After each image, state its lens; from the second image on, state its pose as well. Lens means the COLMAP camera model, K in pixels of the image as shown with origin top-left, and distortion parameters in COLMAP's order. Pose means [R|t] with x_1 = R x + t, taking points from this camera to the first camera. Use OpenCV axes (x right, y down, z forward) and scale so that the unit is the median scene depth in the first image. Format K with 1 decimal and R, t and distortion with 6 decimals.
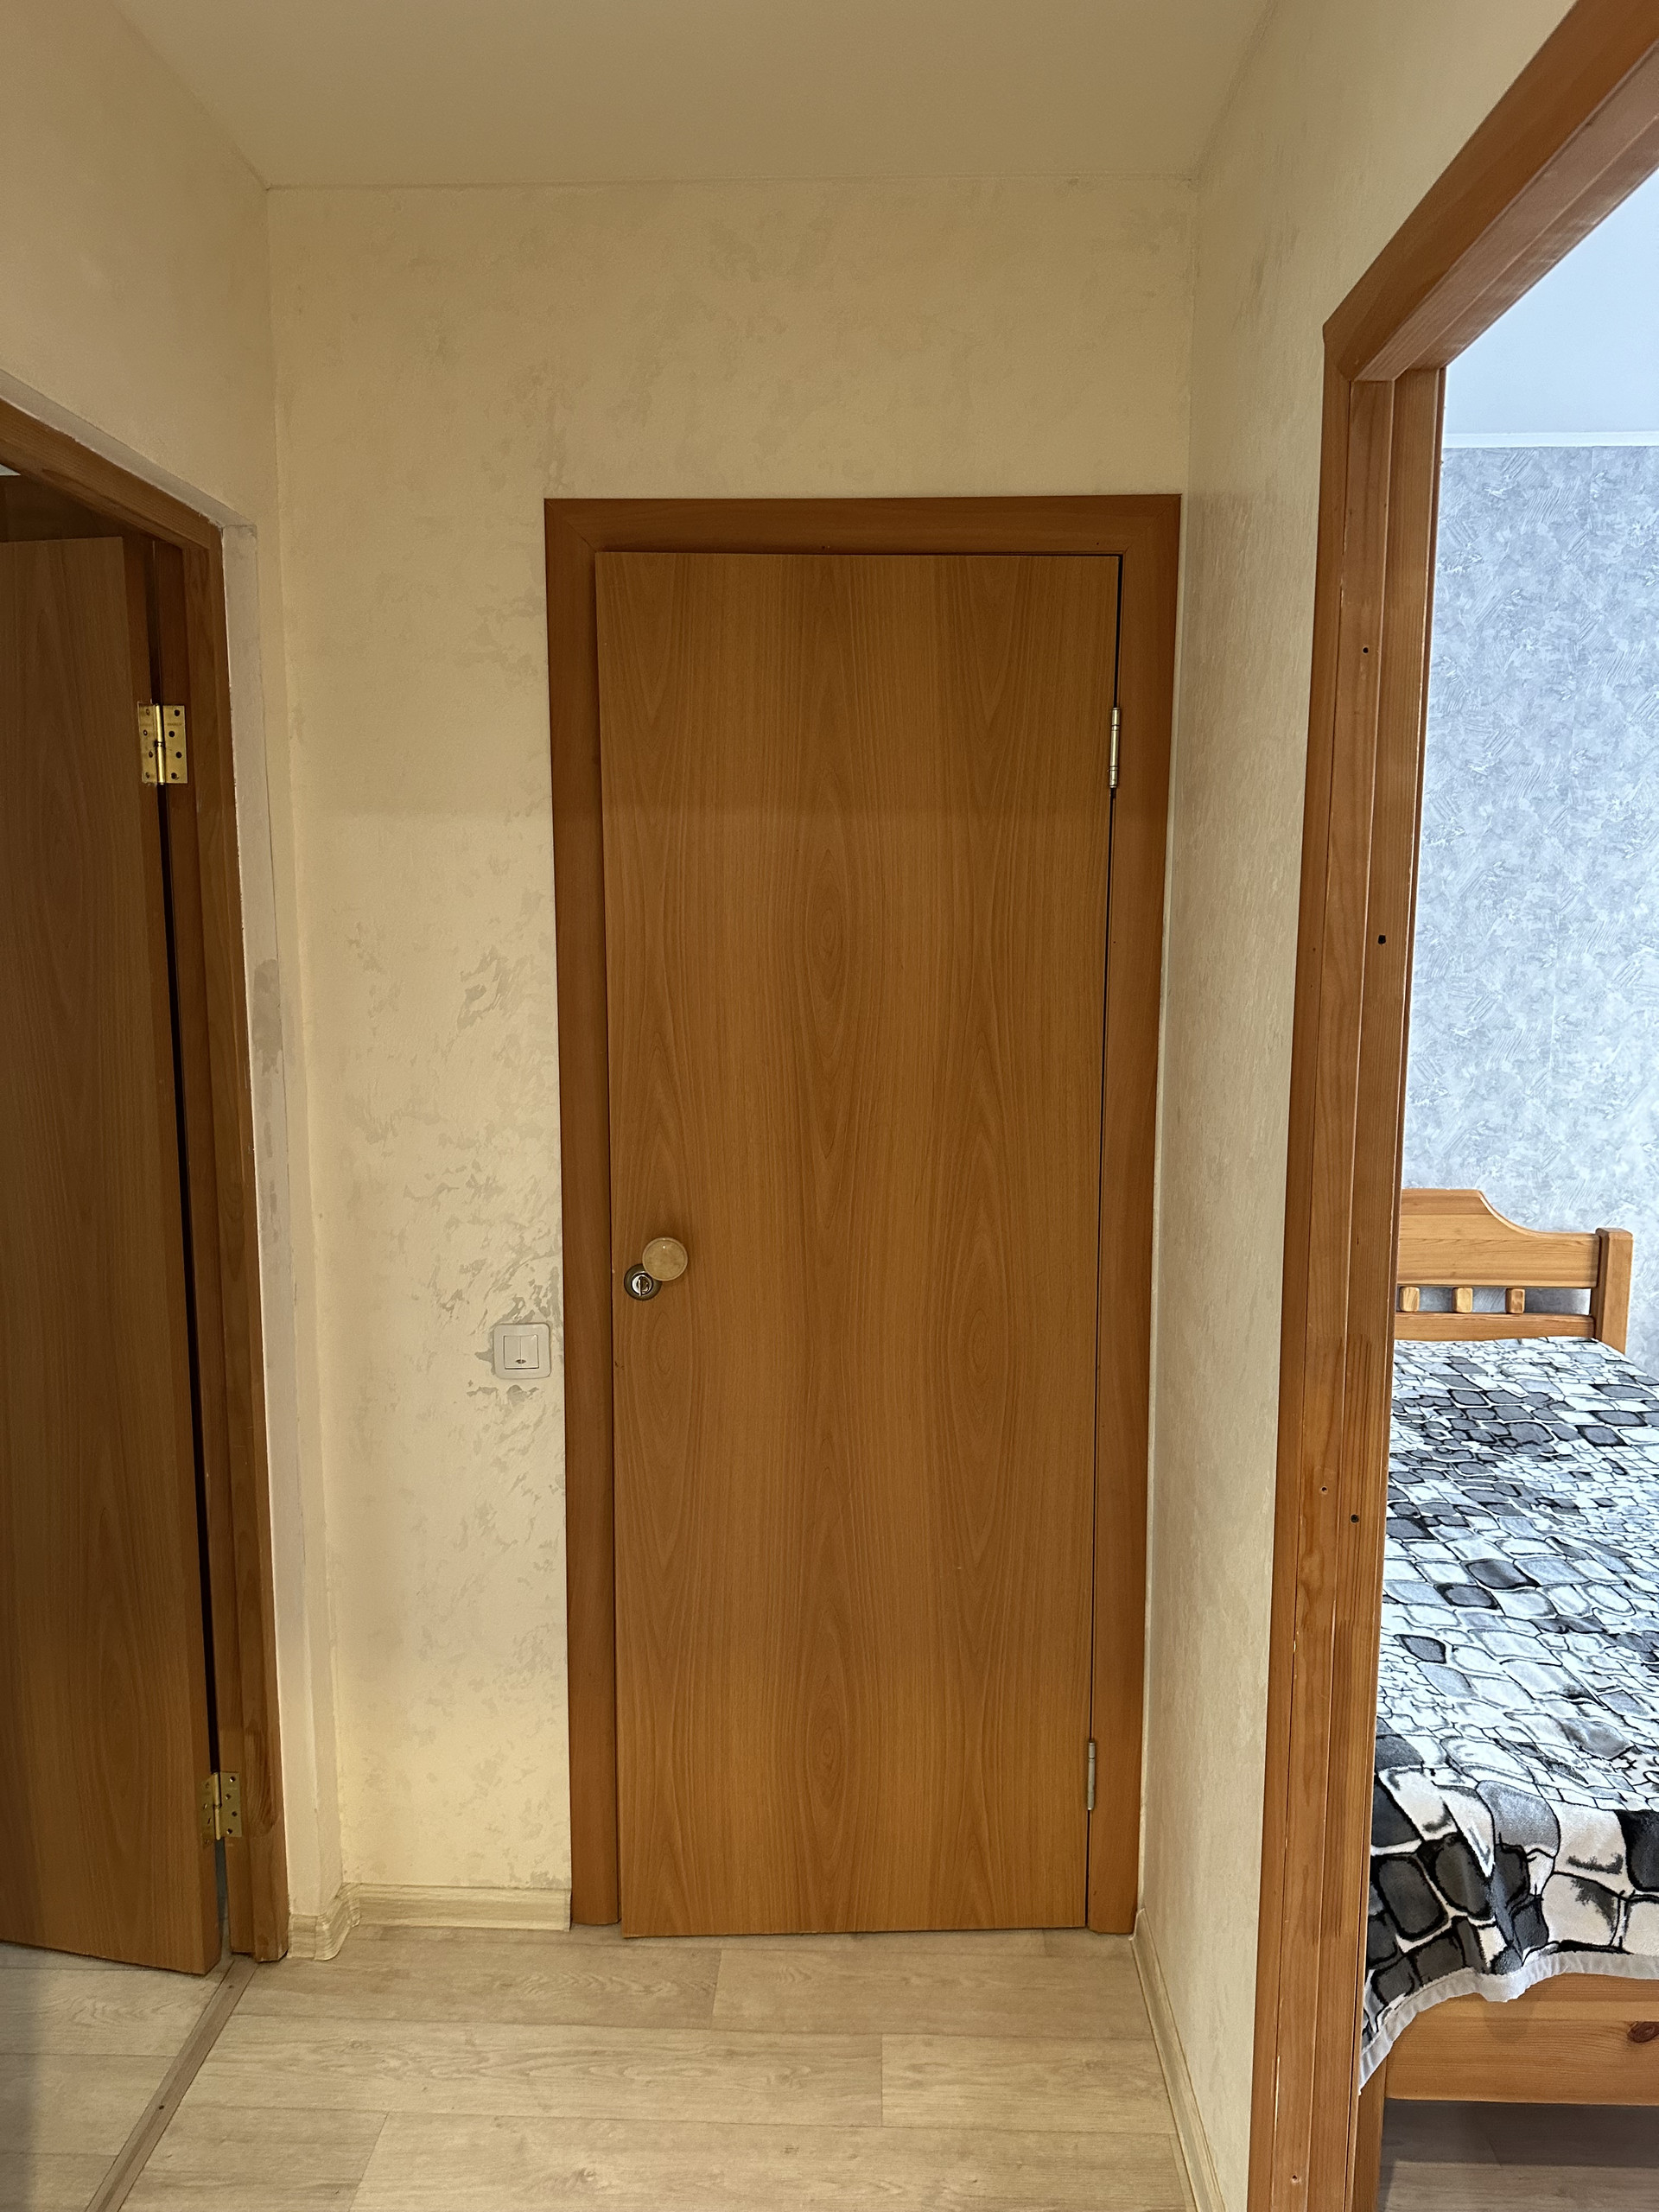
lens RADIAL K [[1510.8, 0, 815.4], [0, 1510.8, 1118.2], [0, 0, 1]] dist [0.139782, -0.259016]
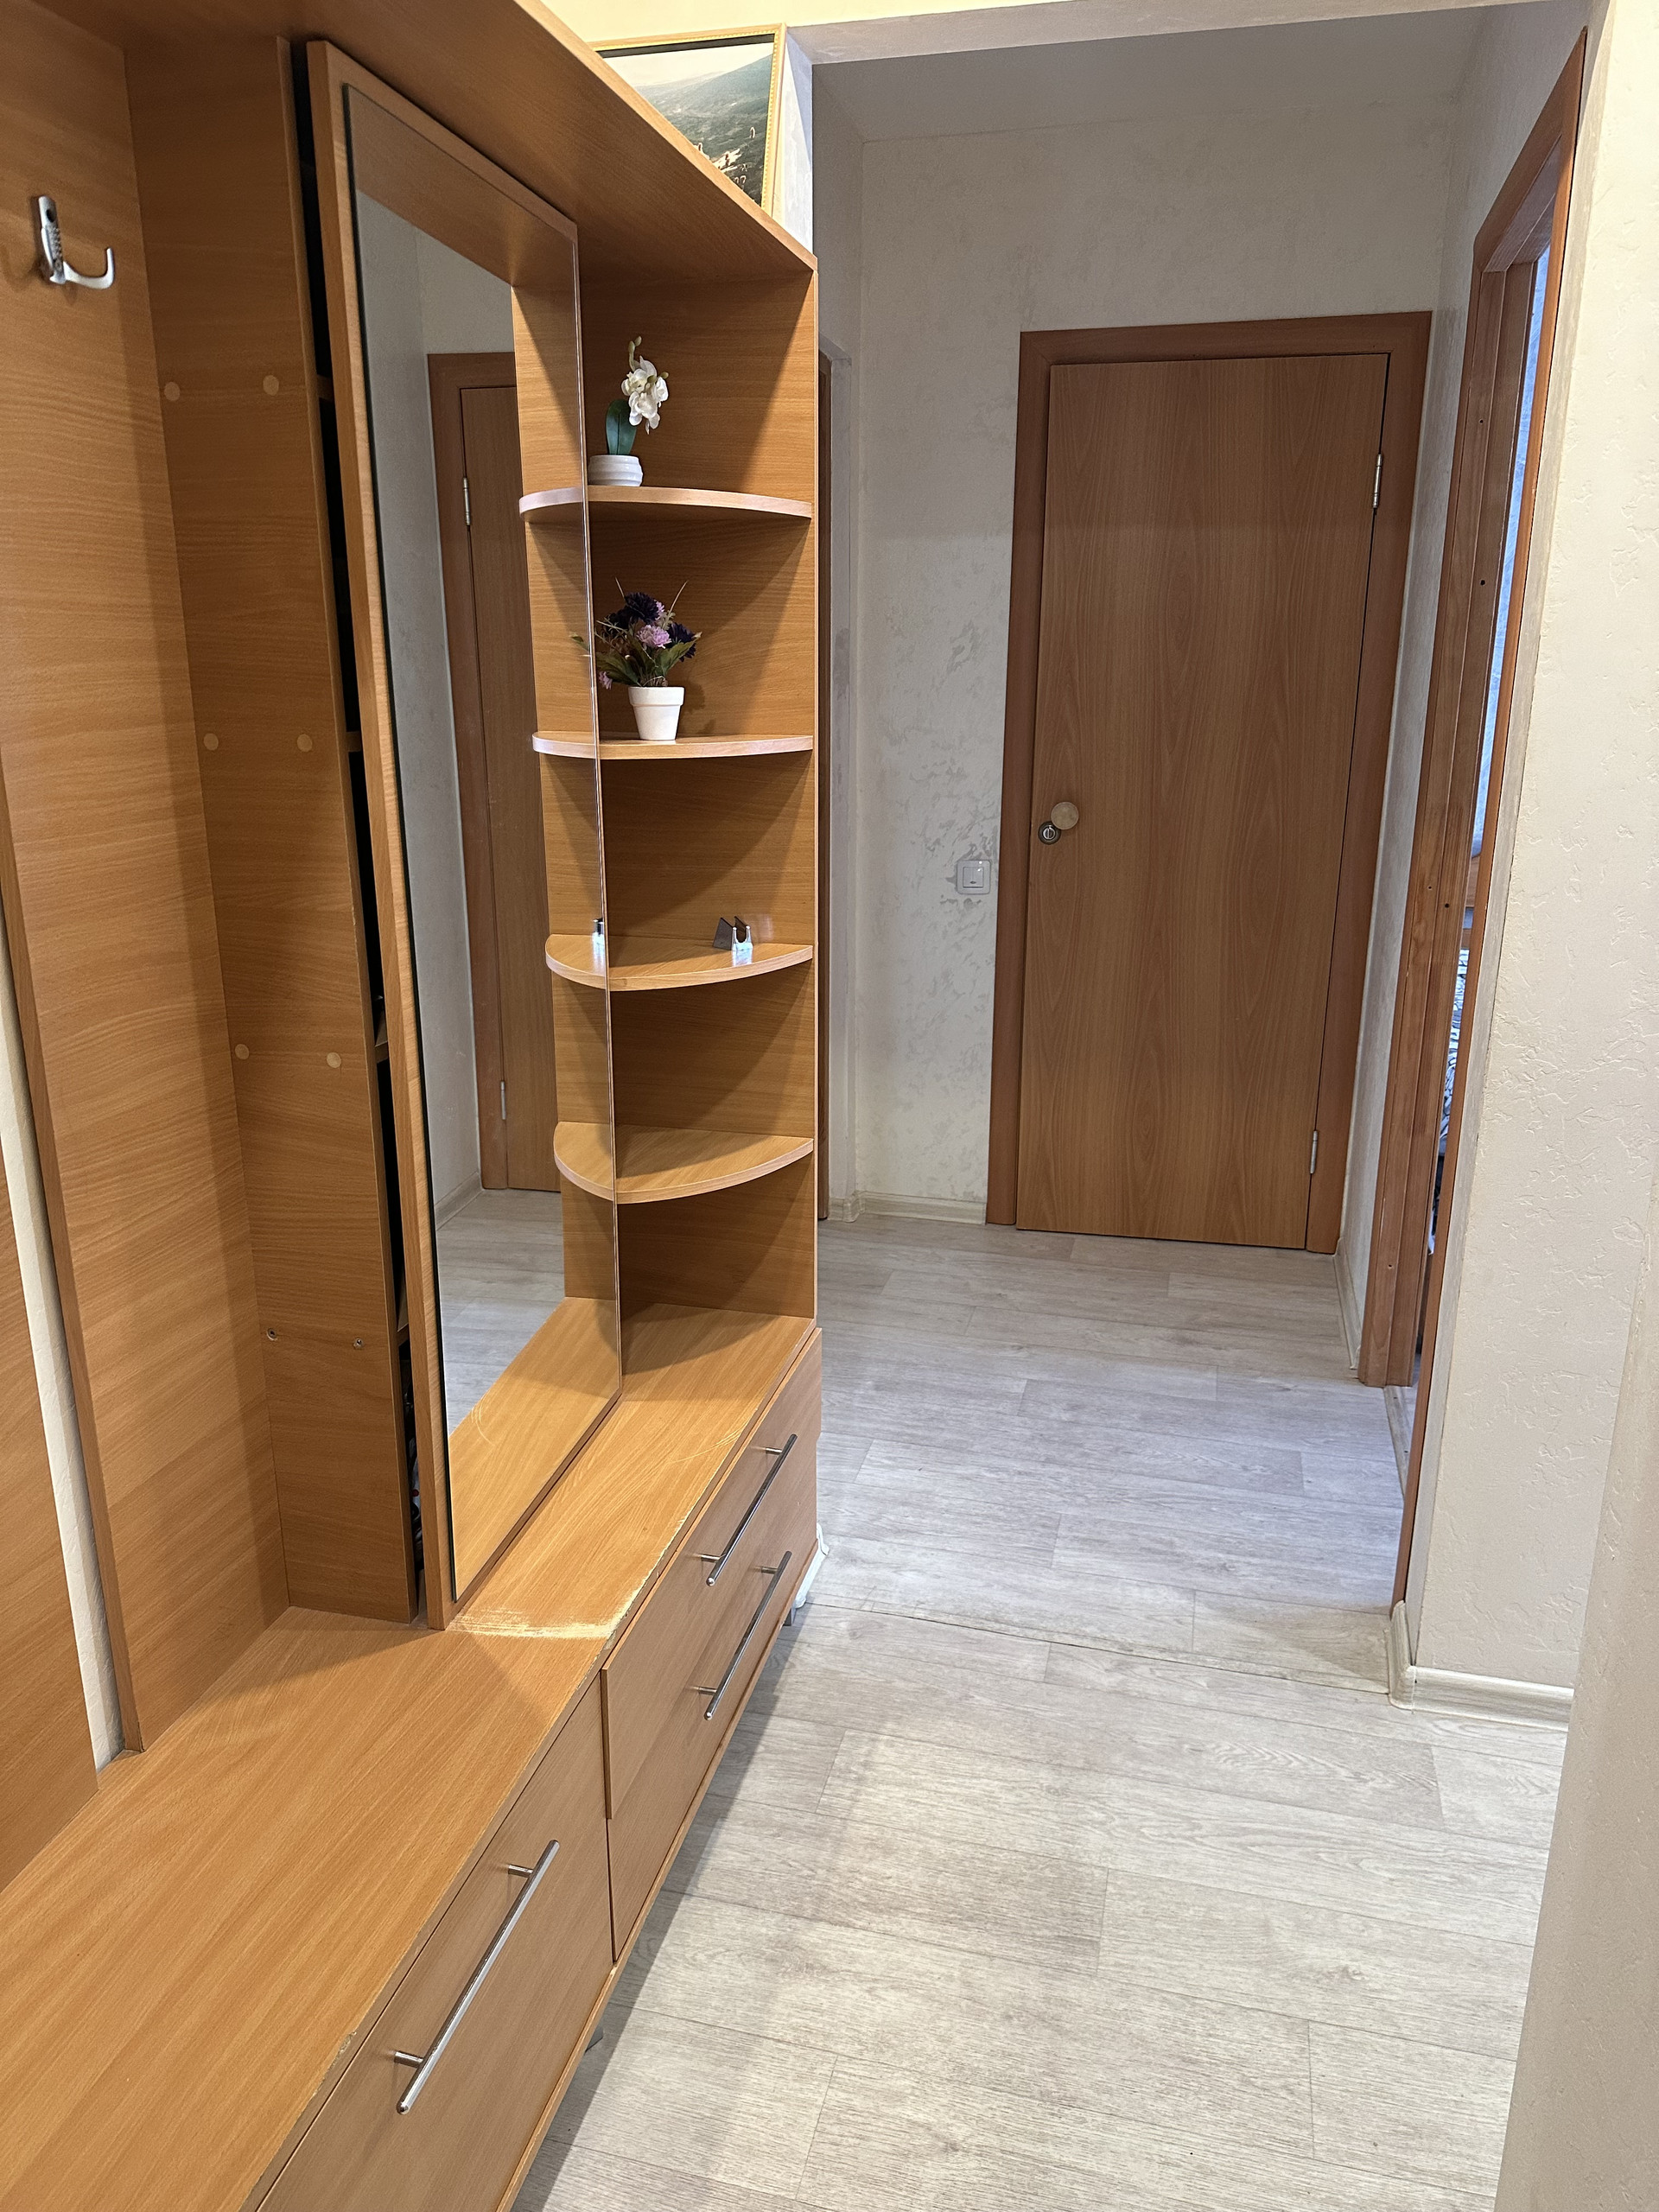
lens RADIAL K [[1510.8, 0, 815.4], [0, 1510.8, 1118.2], [0, 0, 1]] dist [0.139782, -0.259016]
pose [[0.975395, 0.058873, -0.212456, 0.007448], [-0.028132, 0.989044, 0.144915, 0.177367], [0.218660, -0.135373, 0.966365, -0.681706]]
